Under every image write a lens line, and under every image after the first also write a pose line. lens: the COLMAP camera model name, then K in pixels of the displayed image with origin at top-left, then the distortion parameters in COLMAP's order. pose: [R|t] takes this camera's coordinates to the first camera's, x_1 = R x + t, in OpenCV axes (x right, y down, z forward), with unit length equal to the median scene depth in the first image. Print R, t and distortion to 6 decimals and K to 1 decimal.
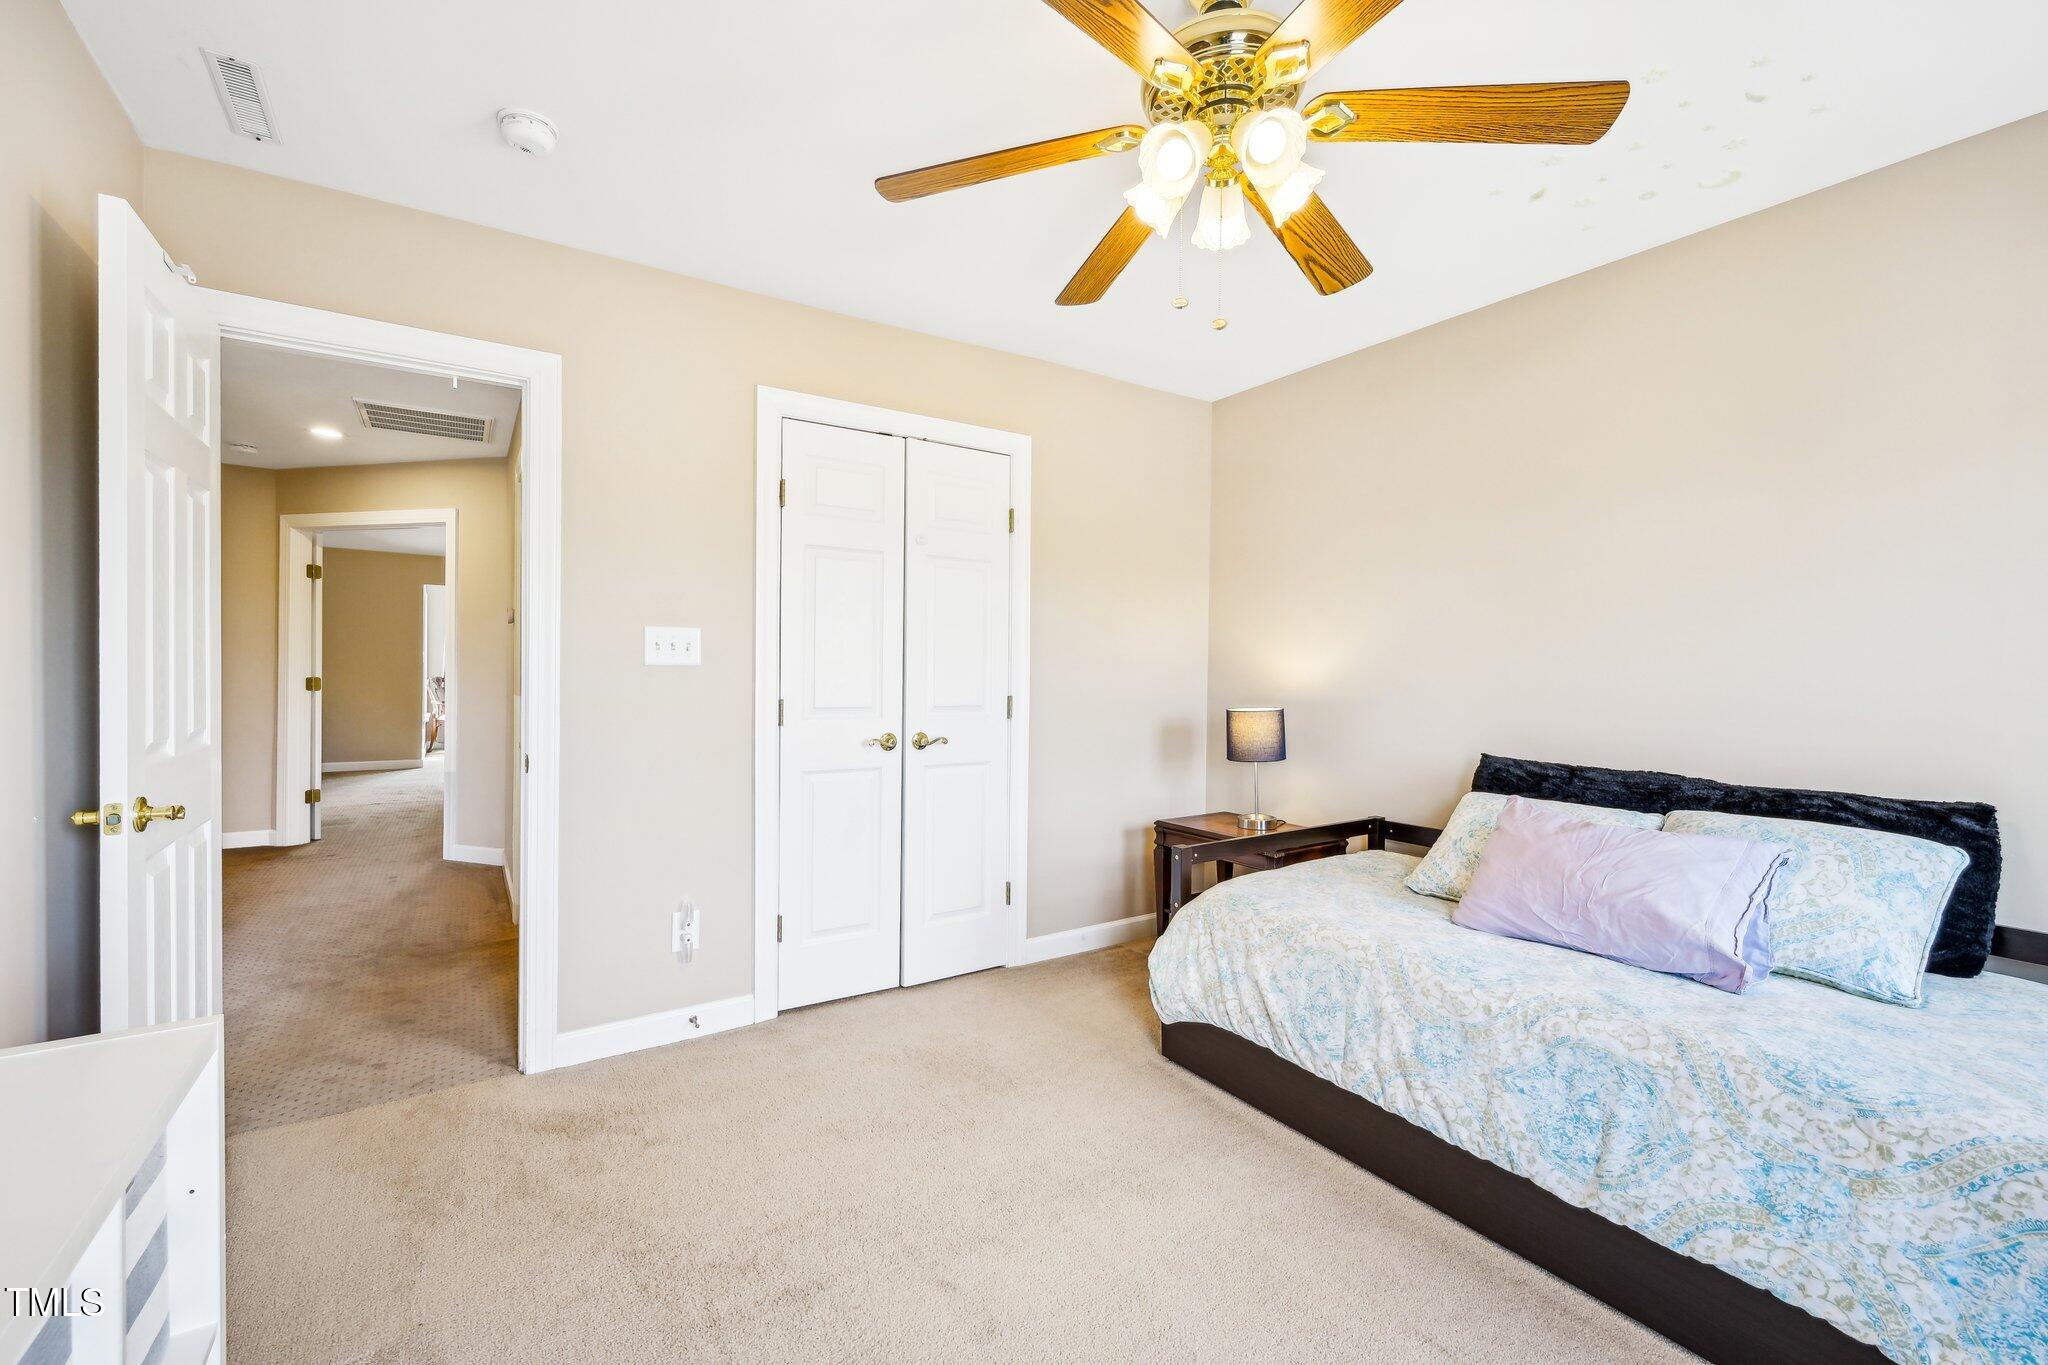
lens RADIAL K [[870.8, 0, 1022.9], [0, 870.8, 683.0], [0, 0, 1]] dist [0.003147, 0.000199]
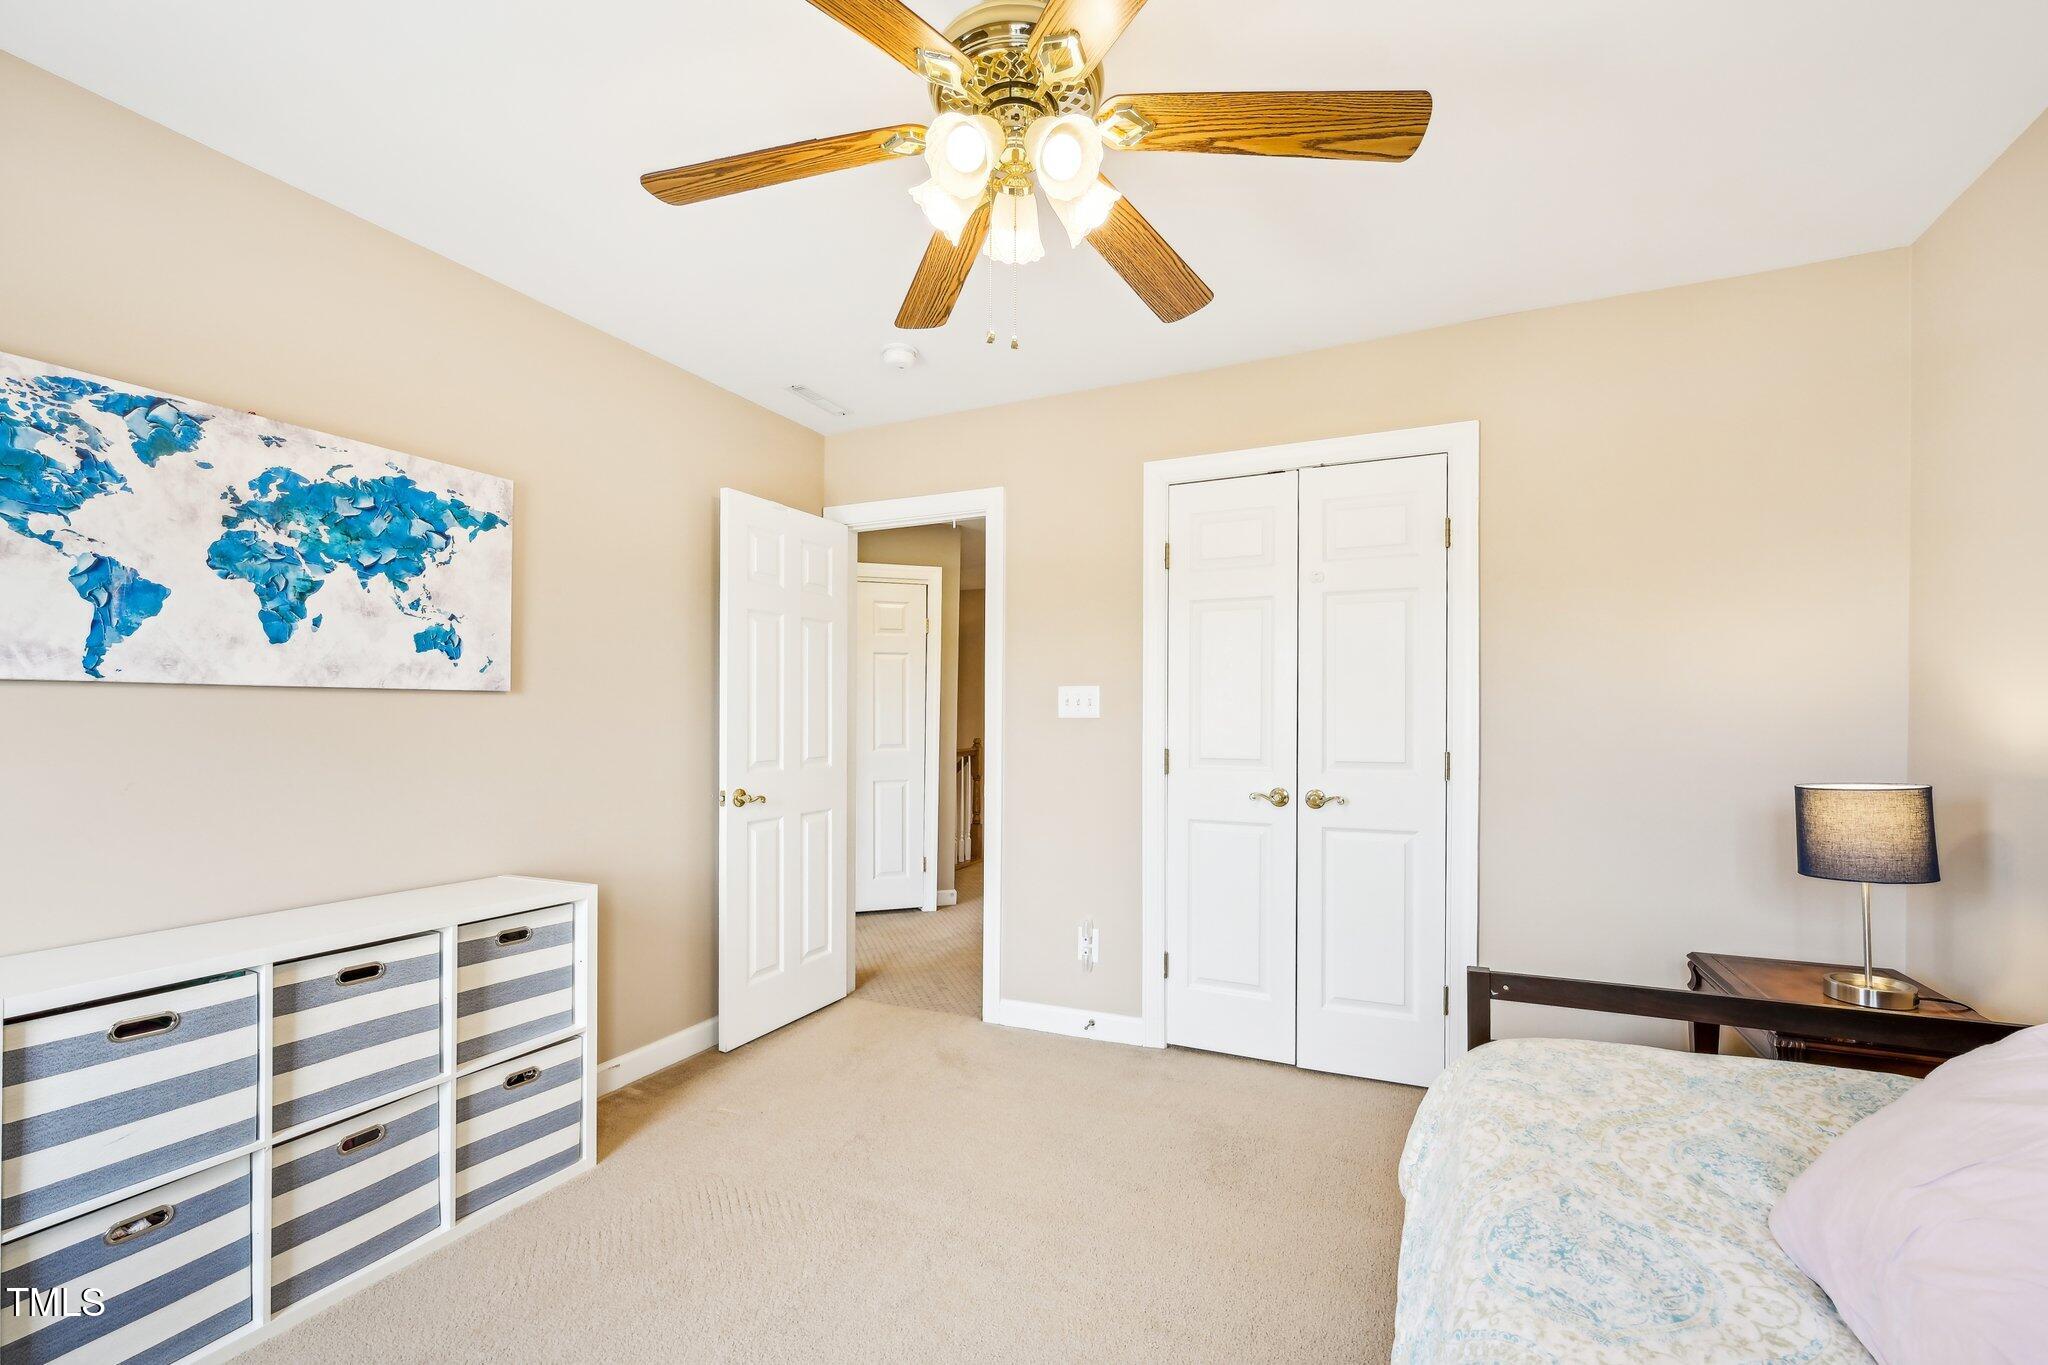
lens RADIAL K [[870.8, 0, 1013.7], [0, 870.8, 715.2], [0, 0, 1]] dist [0.003147, 0.000199]
pose [[0.524541, -0.013405, -0.851280, 0.536019], [-0.007614, 0.999762, -0.020435, 0.000666], [0.851351, 0.017200, 0.524314, 0.283904]]
